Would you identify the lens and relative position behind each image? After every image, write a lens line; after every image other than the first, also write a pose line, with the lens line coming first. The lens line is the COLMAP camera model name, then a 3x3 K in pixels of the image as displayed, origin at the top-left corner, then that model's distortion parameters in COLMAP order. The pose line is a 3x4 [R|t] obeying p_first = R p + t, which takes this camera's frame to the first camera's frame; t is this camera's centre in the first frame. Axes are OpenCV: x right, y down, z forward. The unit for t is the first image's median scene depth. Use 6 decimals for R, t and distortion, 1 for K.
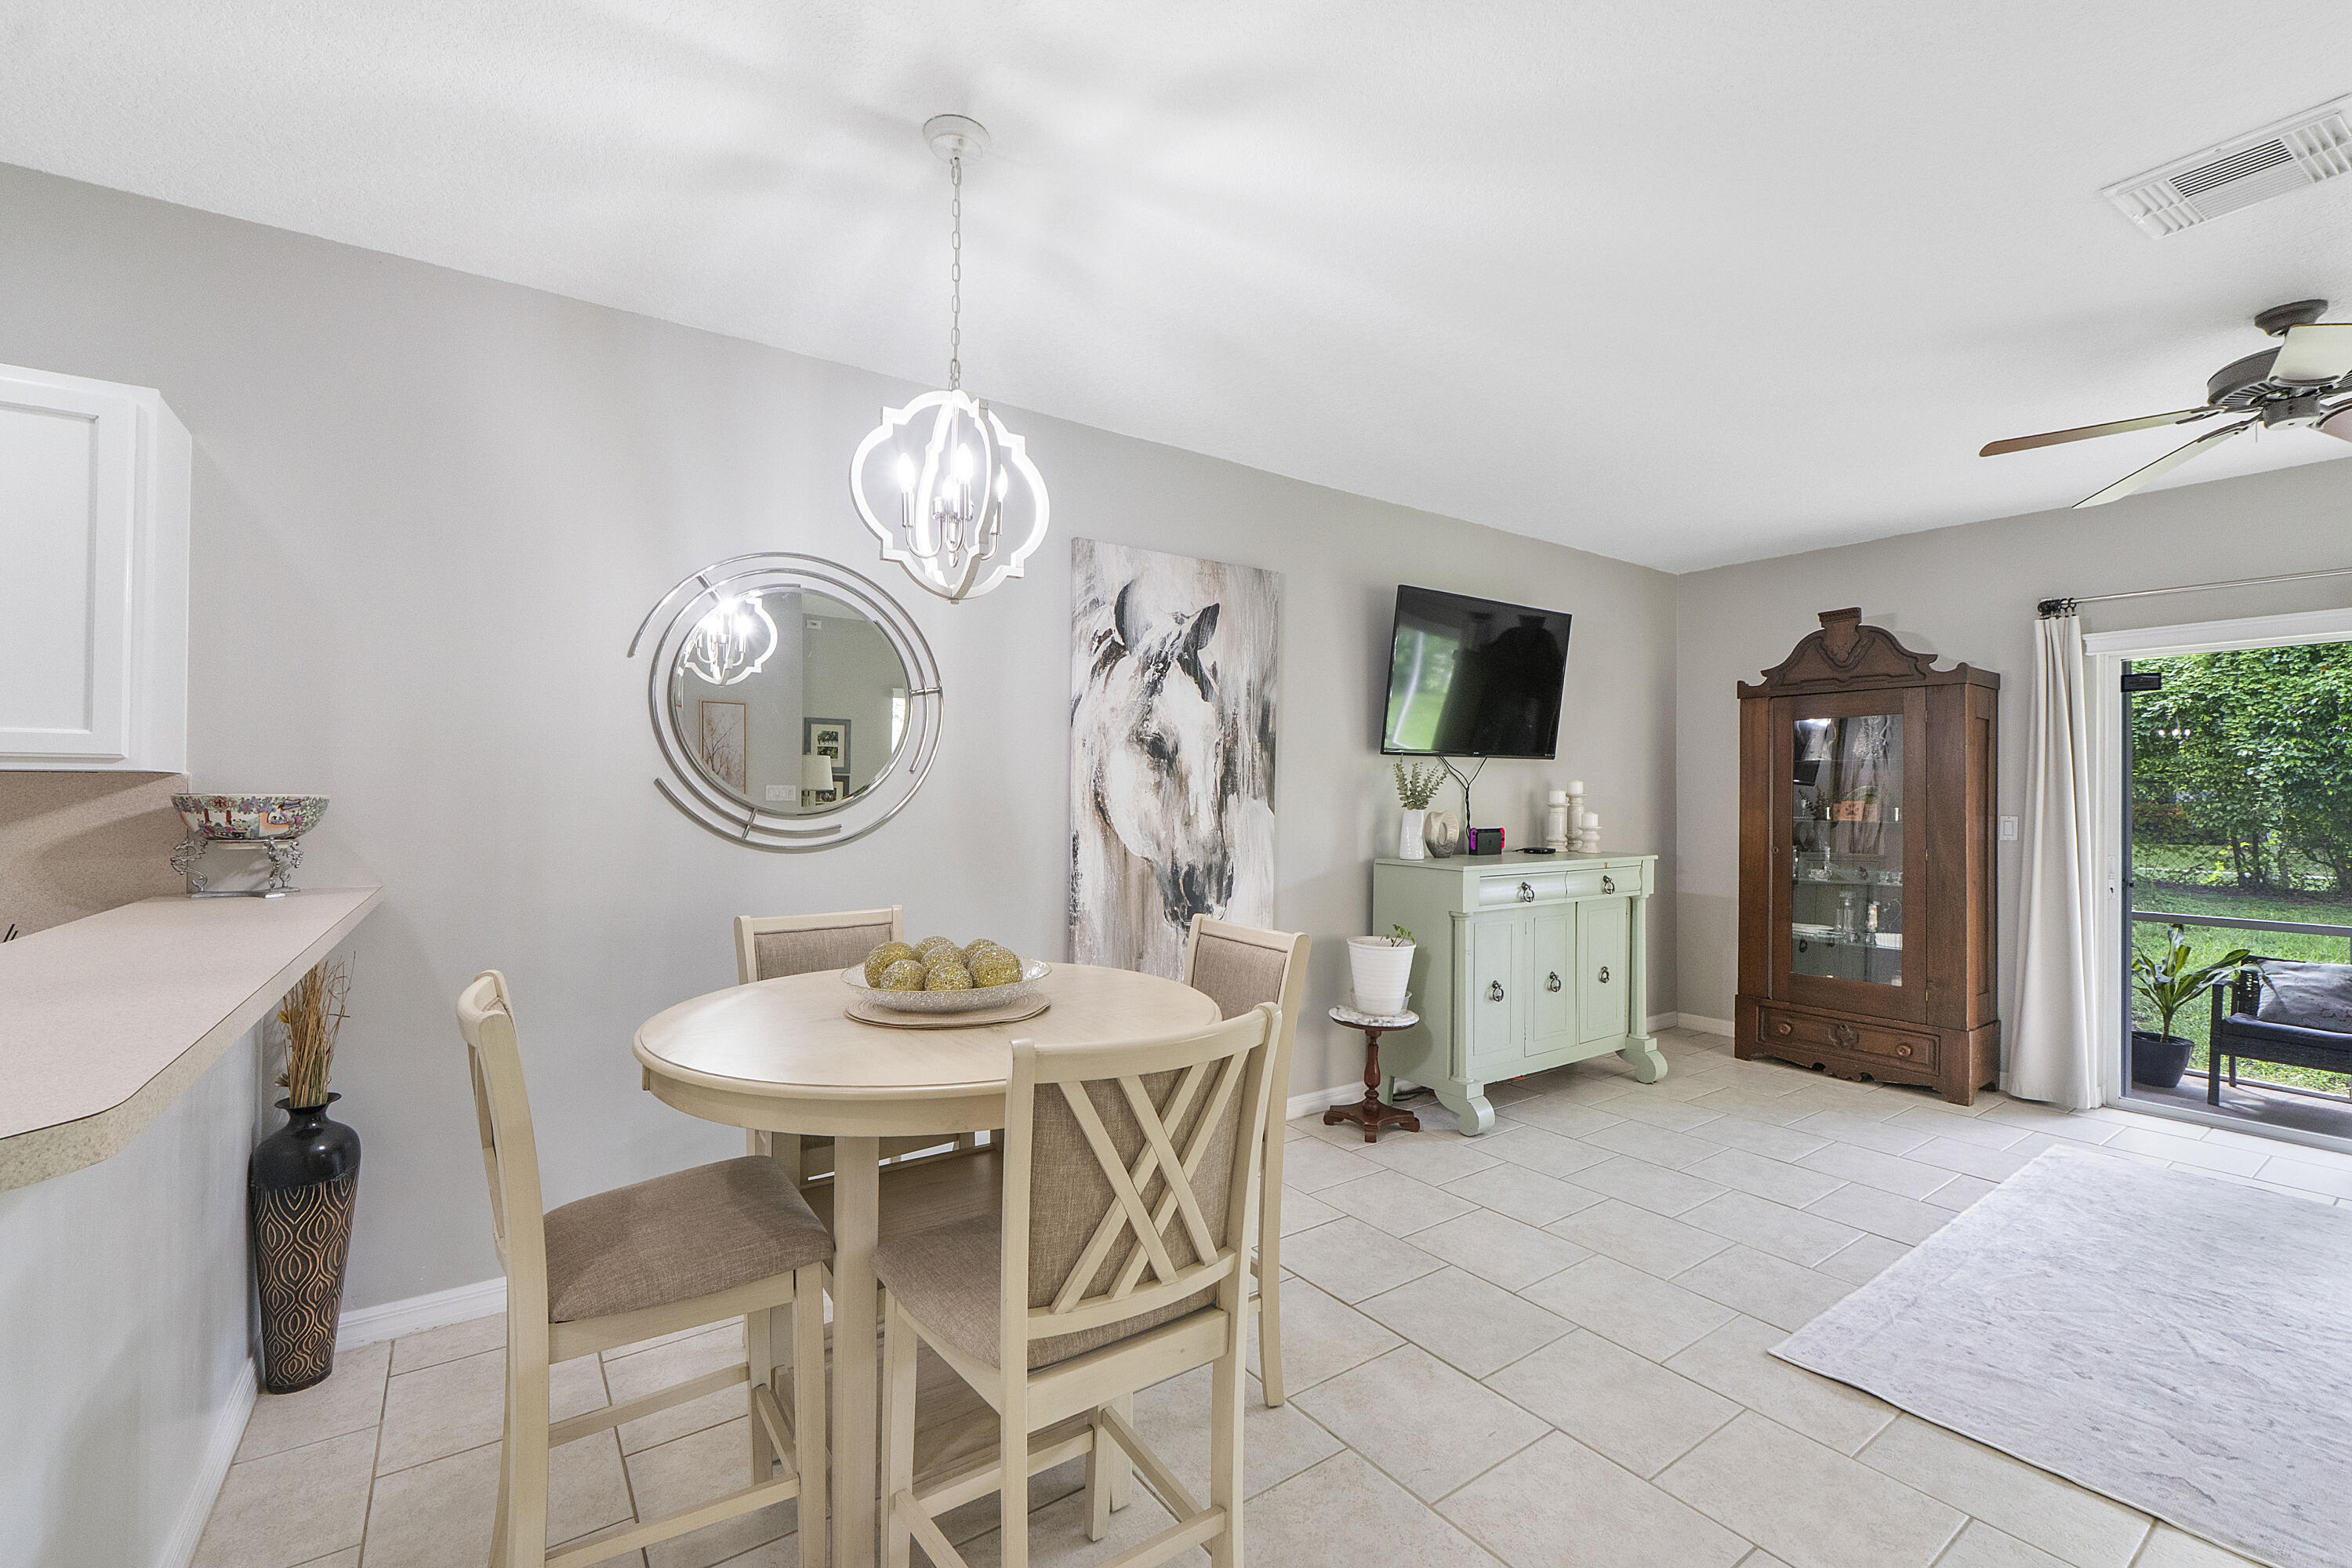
lens RADIAL K [[1000.4, 0, 1188.8], [0, 1000.4, 783.0], [0, 0, 1]] dist [-0.002757, -0.001089]
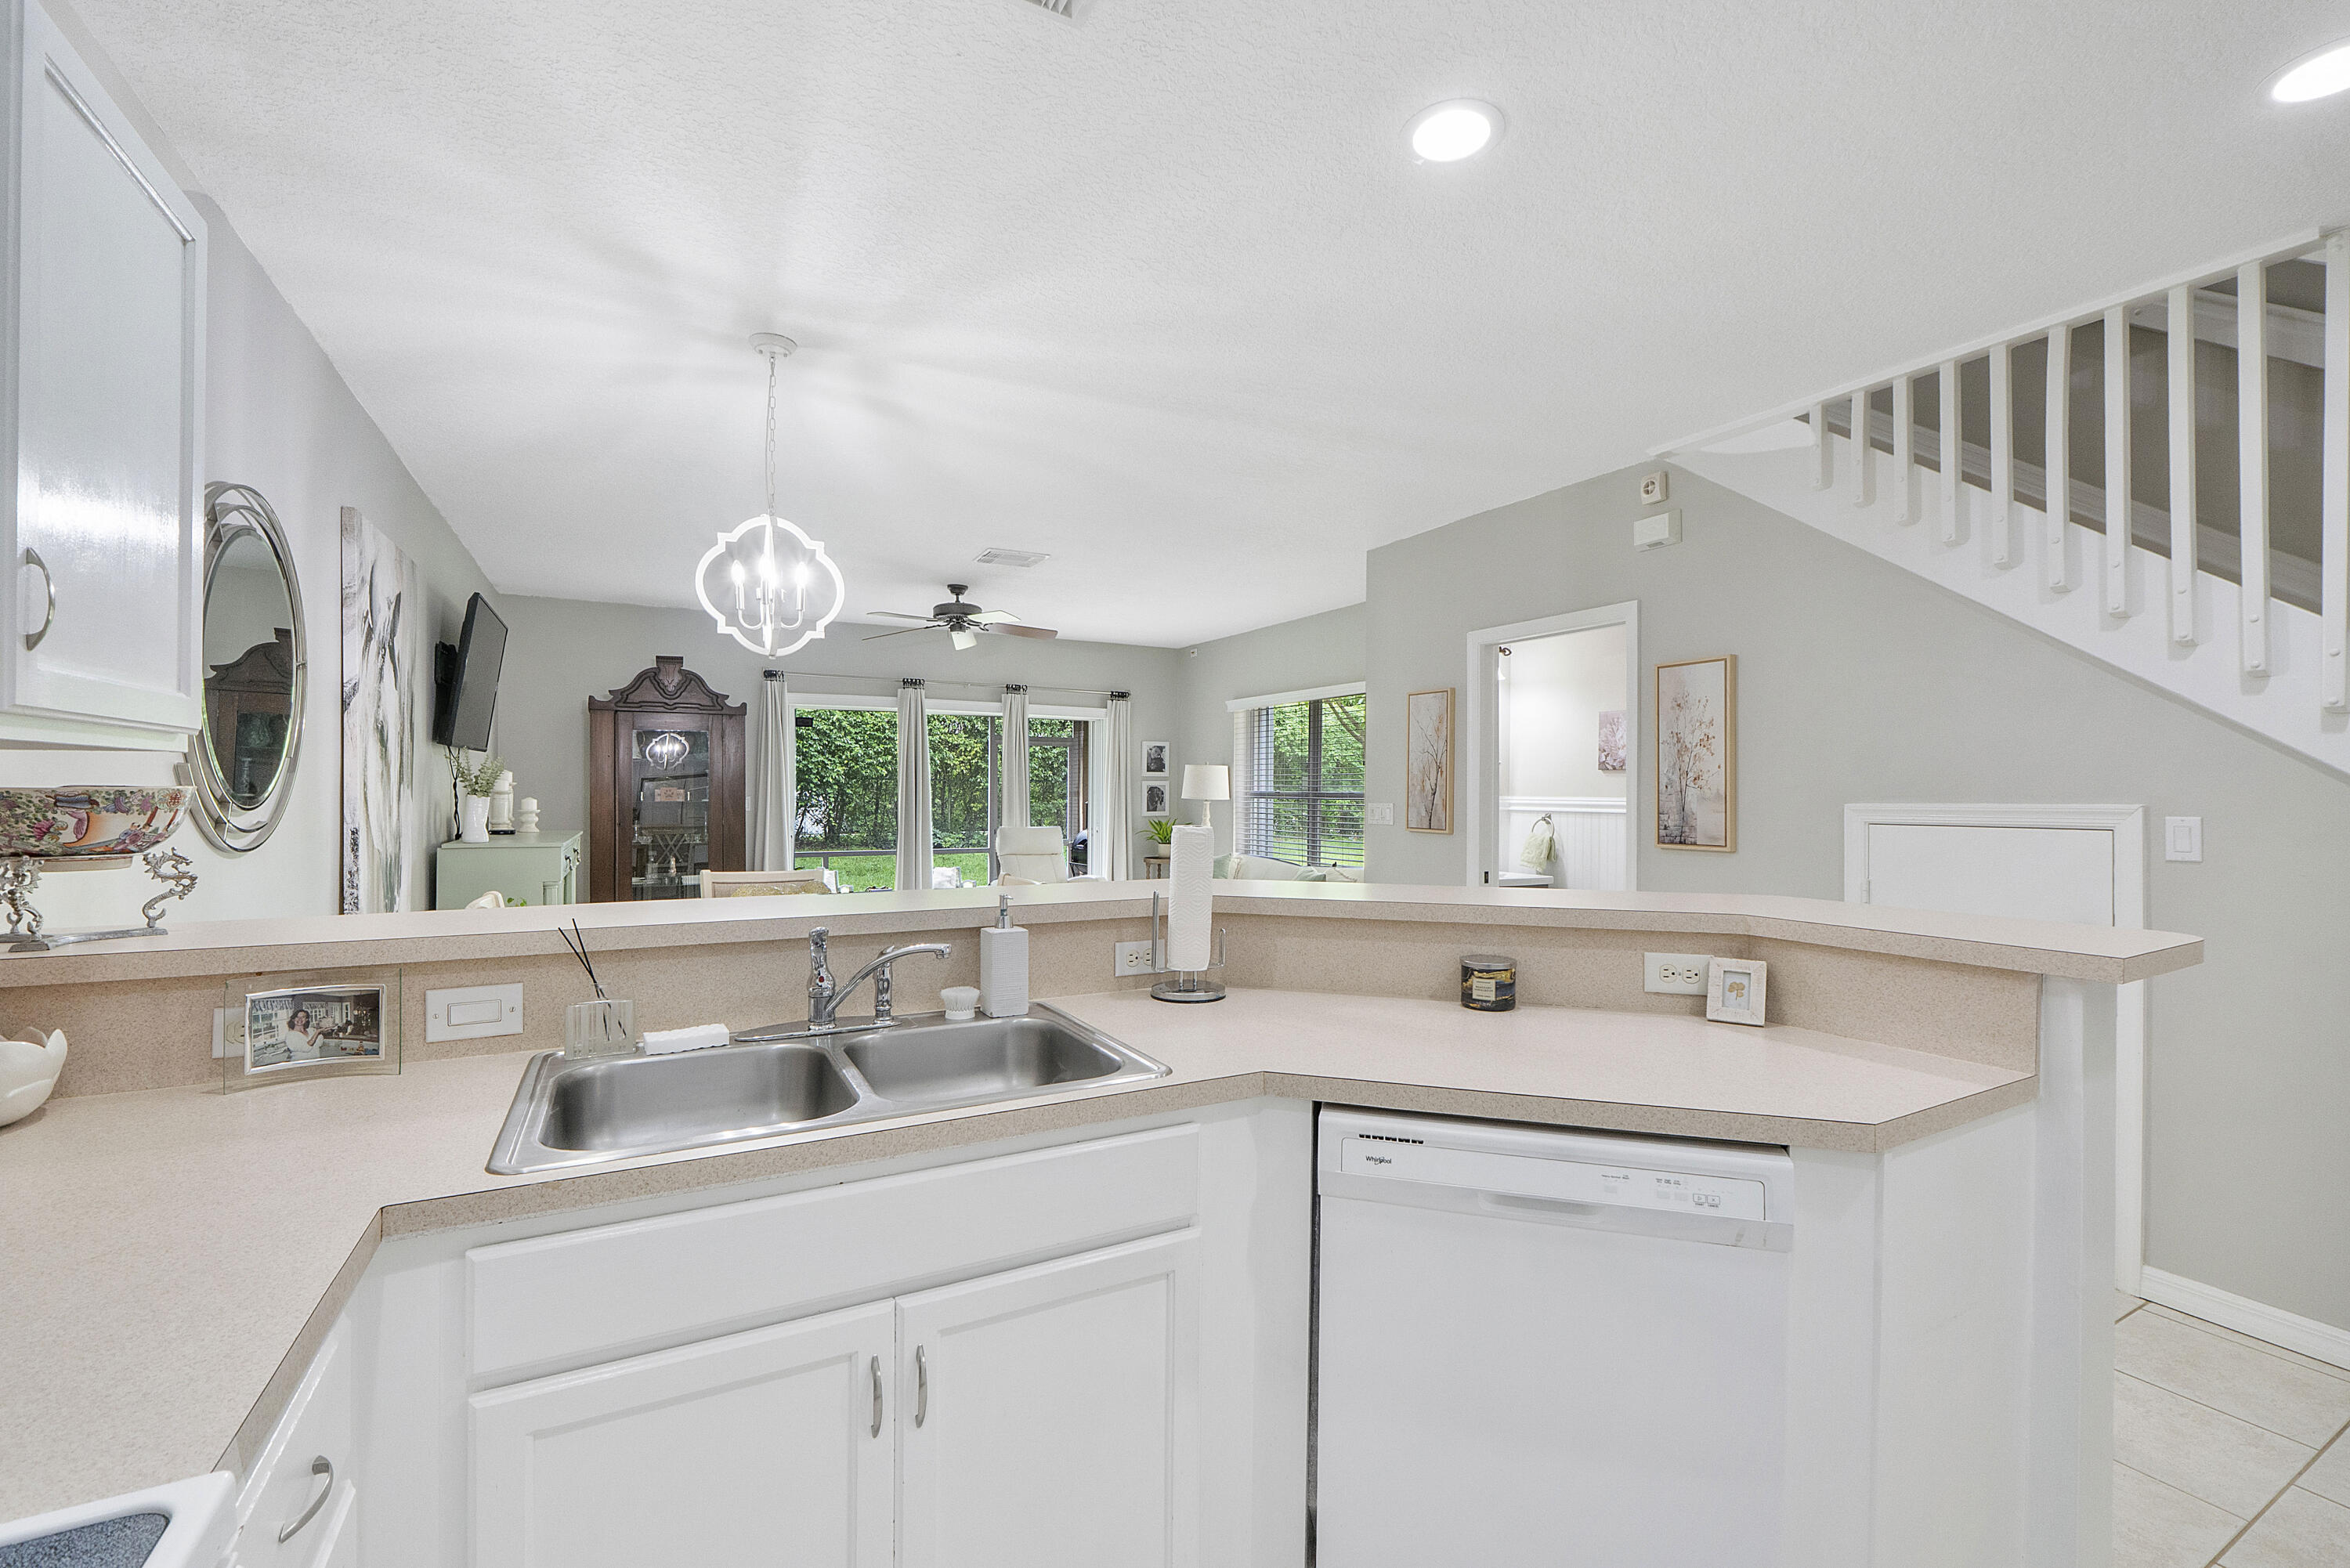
lens RADIAL K [[999.5, 0, 1182.6], [0, 999.5, 785.5], [0, 0, 1]] dist [-0.002757, -0.001089]
pose [[0.131656, -0.003181, 0.991290, -0.845535], [-0.013424, 0.999897, 0.004992, -0.003088], [-0.991205, -0.013964, 0.131600, 0.081771]]
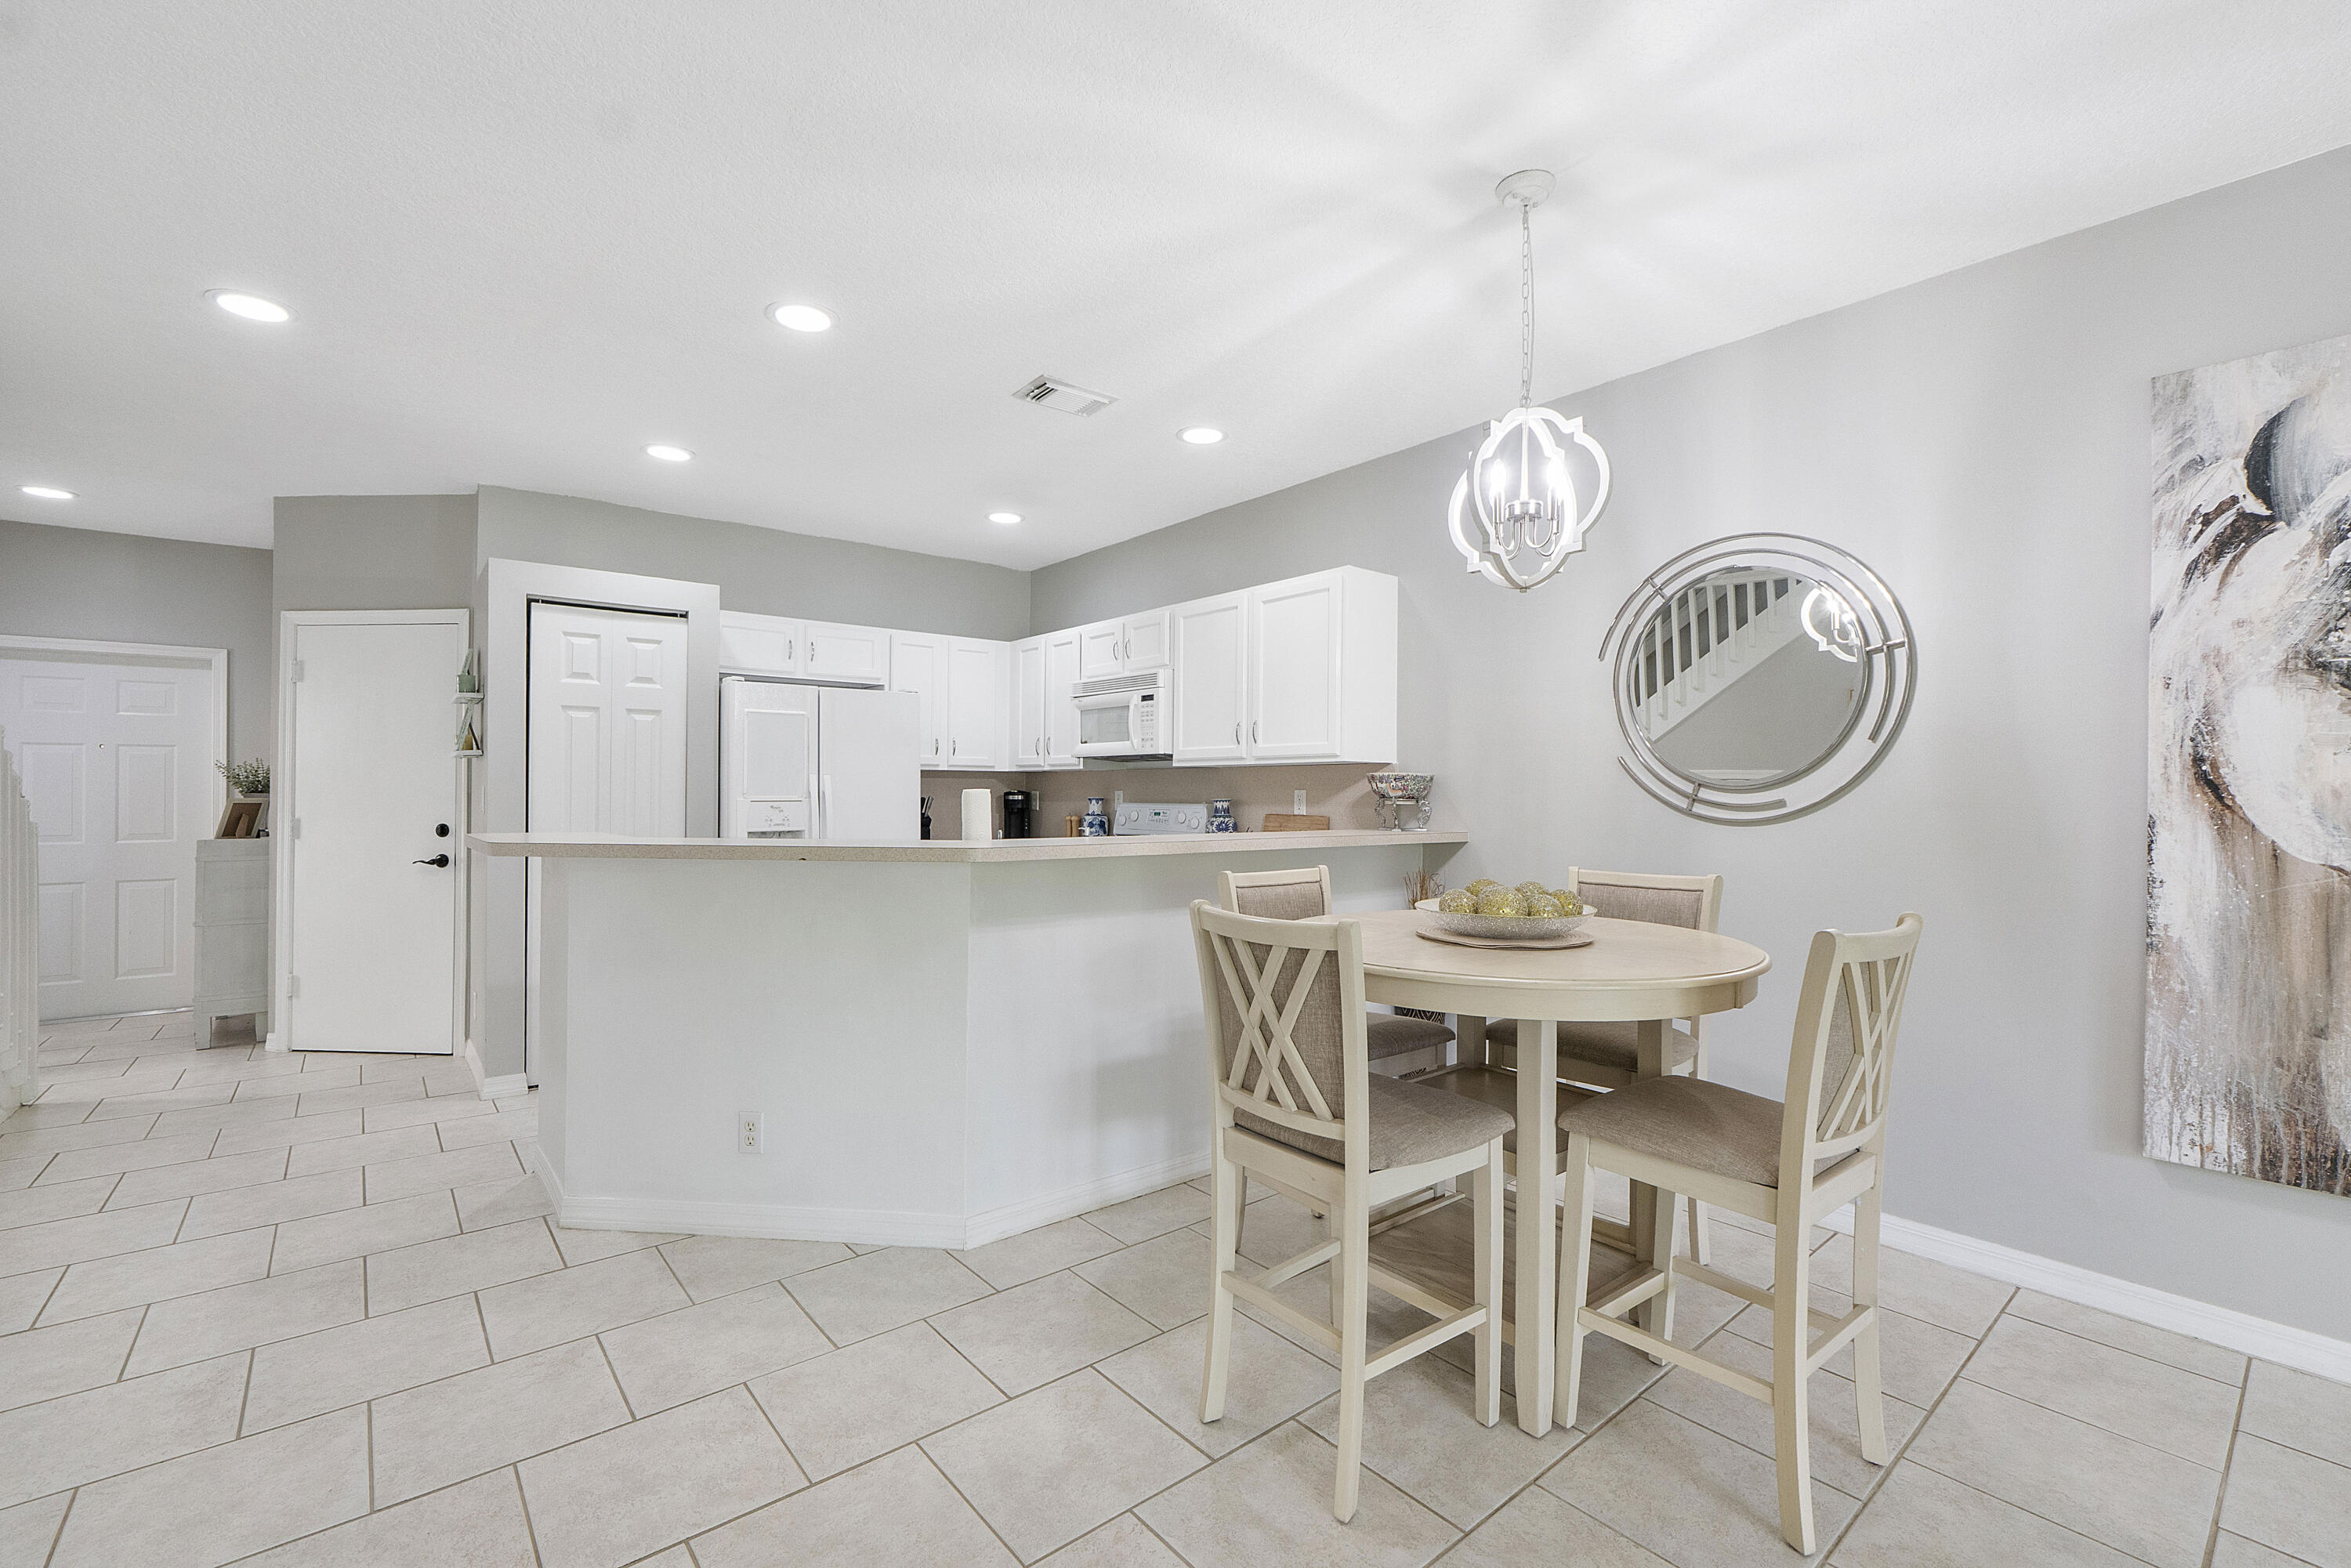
lens RADIAL K [[999.9, 0, 1176.9], [0, 999.9, 789.7], [0, 0, 1]] dist [-0.002757, -0.001089]
pose [[0.066408, -0.008696, -0.997755, 0.453528], [0.005187, 0.999952, -0.008370, 0.029107], [0.997779, -0.004620, 0.066450, 0.269482]]
